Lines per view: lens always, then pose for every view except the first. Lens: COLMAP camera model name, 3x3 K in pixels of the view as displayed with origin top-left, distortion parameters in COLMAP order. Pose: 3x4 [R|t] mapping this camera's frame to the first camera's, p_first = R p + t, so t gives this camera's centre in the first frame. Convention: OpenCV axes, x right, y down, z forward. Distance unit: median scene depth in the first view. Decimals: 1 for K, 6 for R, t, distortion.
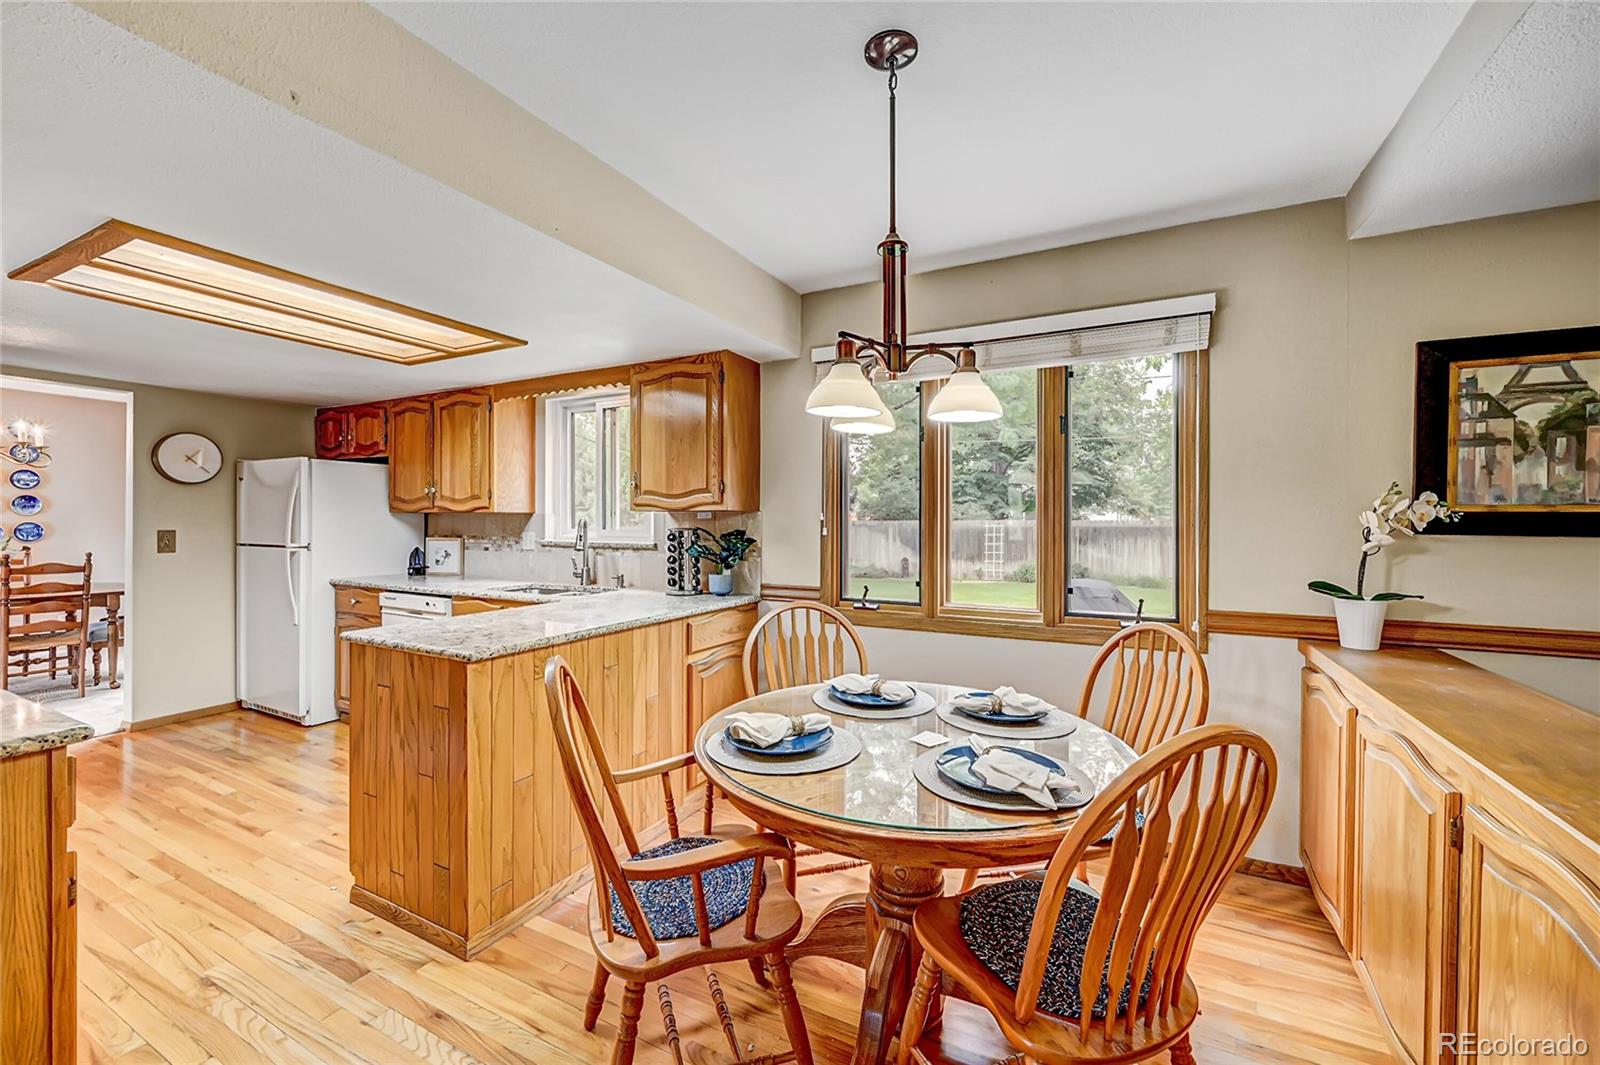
lens RADIAL K [[642.2, 0, 804.9], [0, 642.2, 520.0], [0, 0, 1]] dist [-0.002902, 0.000042]
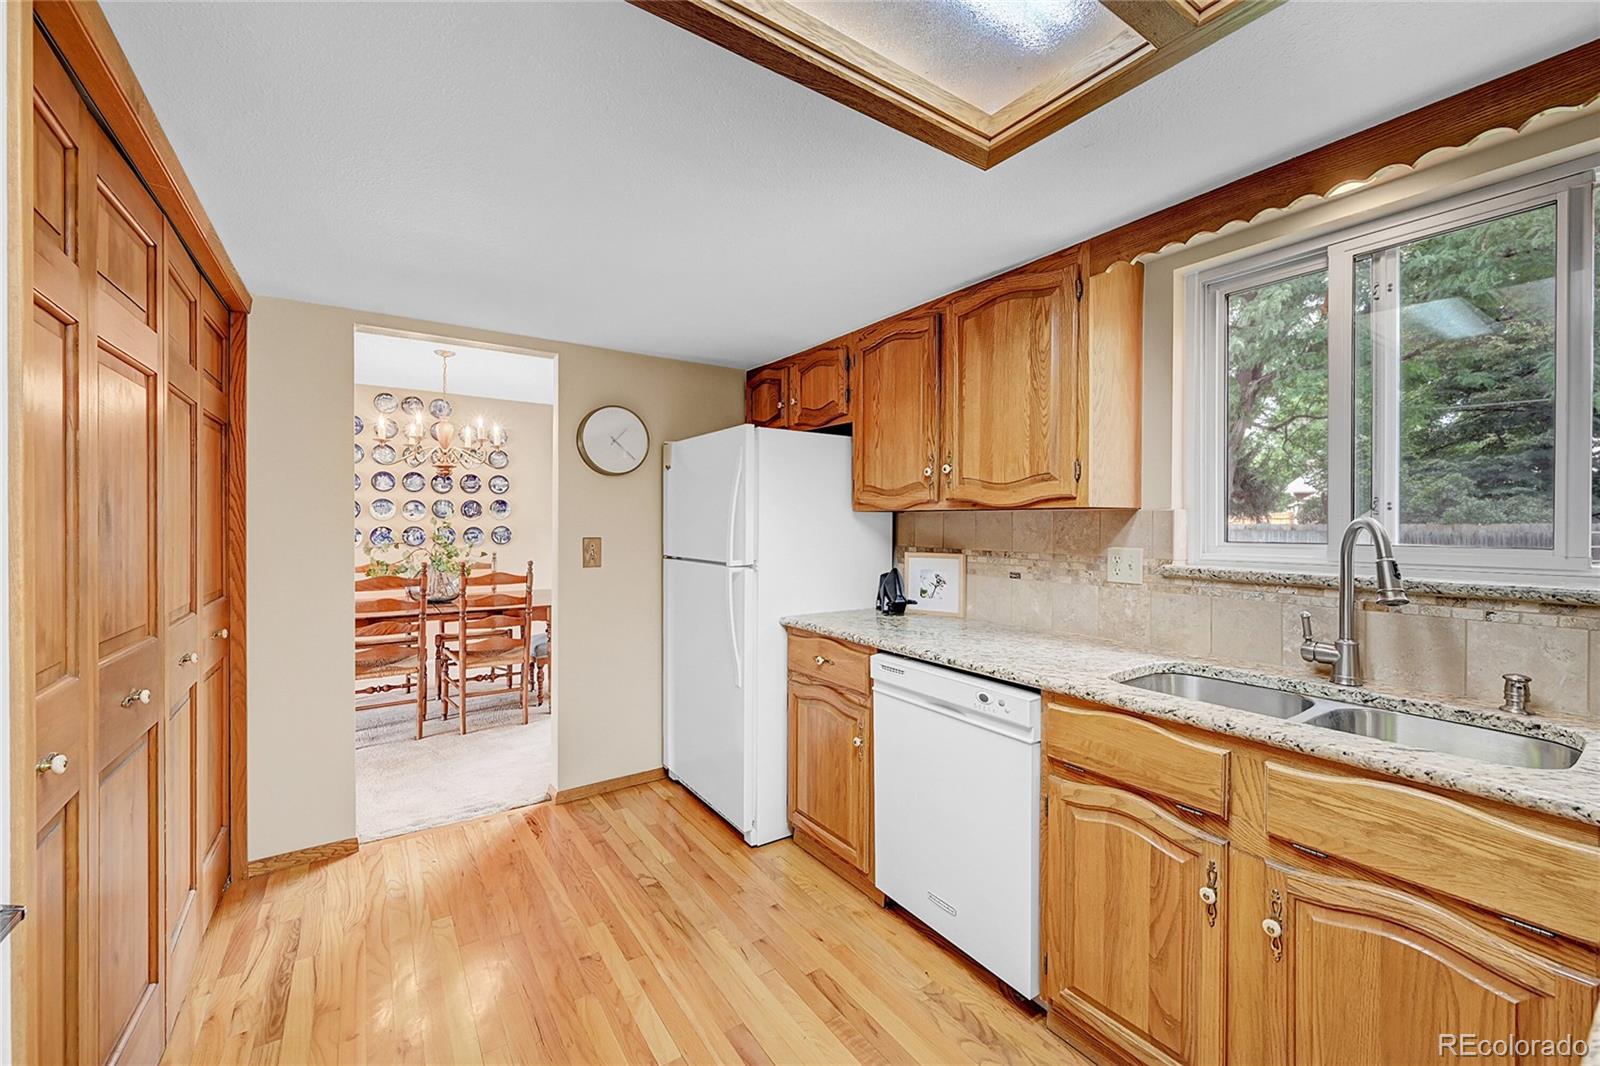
lens RADIAL K [[643.2, 0, 798.4], [0, 643.2, 524.1], [0, 0, 1]] dist [-0.007527, -0.000417]
pose [[0.879737, 0.000565, -0.475461, -0.407994], [-0.001317, 0.999998, -0.001249, 0.001546], [0.475460, 0.001725, 0.879736, 0.433819]]
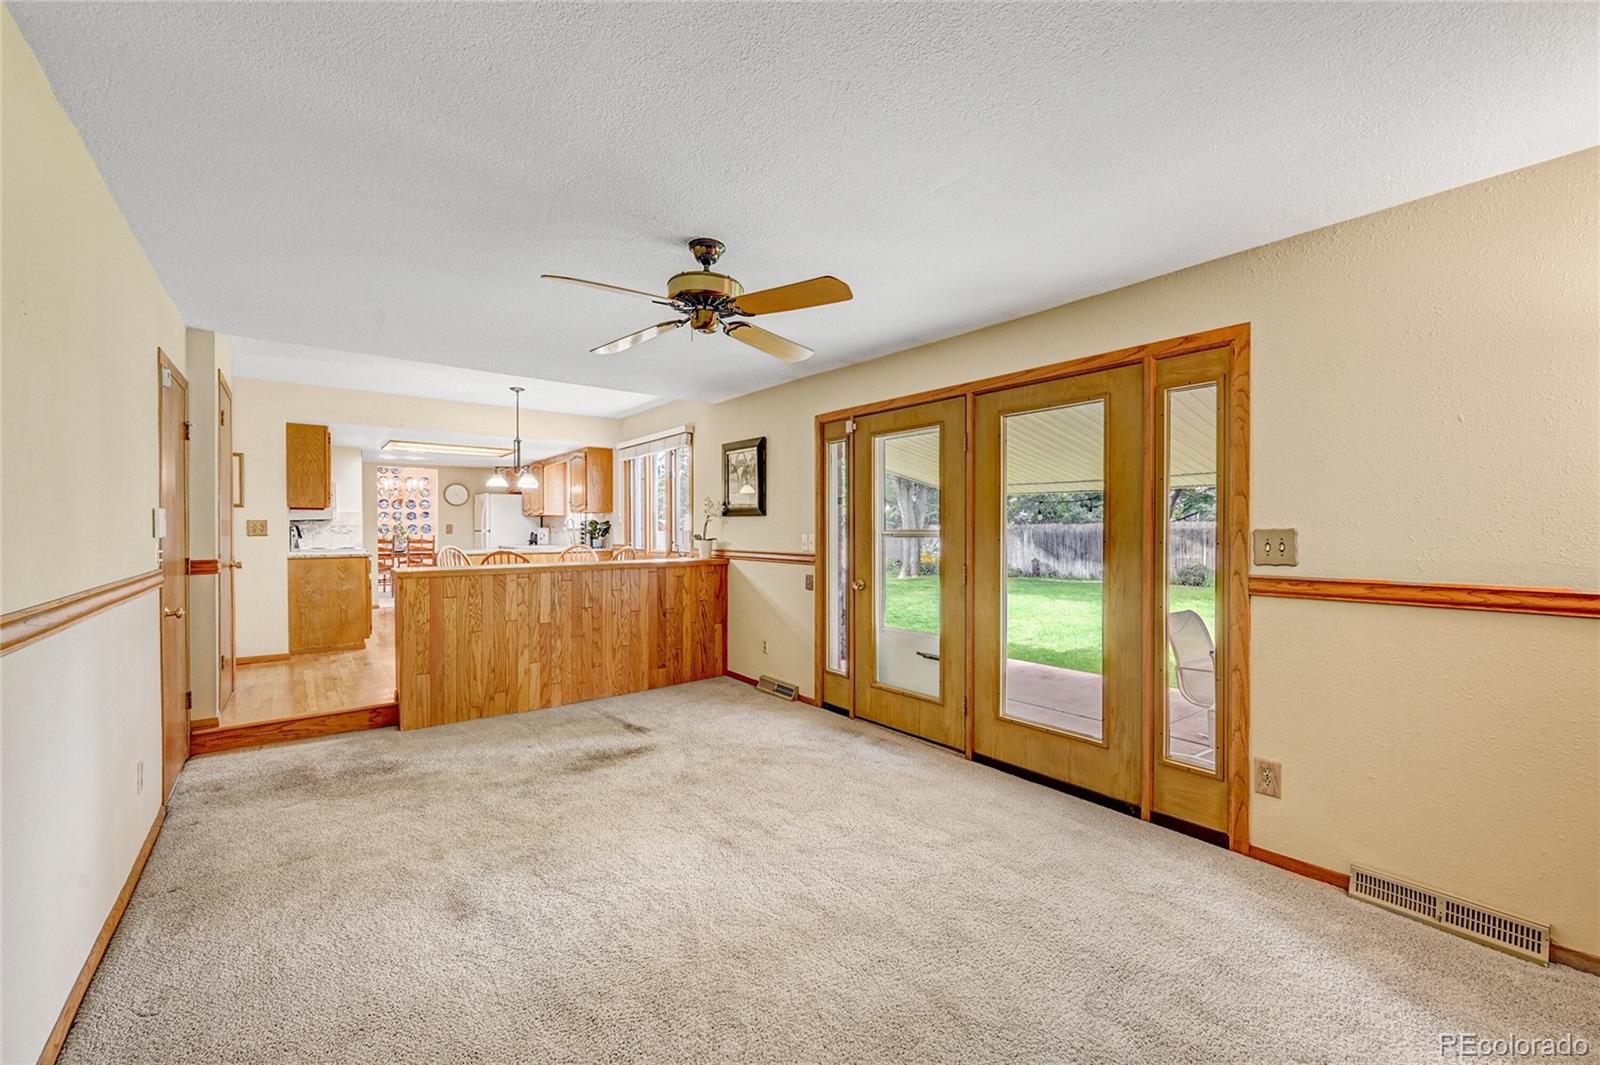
lens RADIAL K [[642.2, 0, 800.1], [0, 642.2, 541.2], [0, 0, 1]] dist [-0.002902, 0.000042]
pose [[0.911199, 0.003267, -0.411954, 1.182361], [0.004855, 0.999814, 0.018666, 0.038621], [0.411938, -0.019009, 0.911014, -0.654758]]
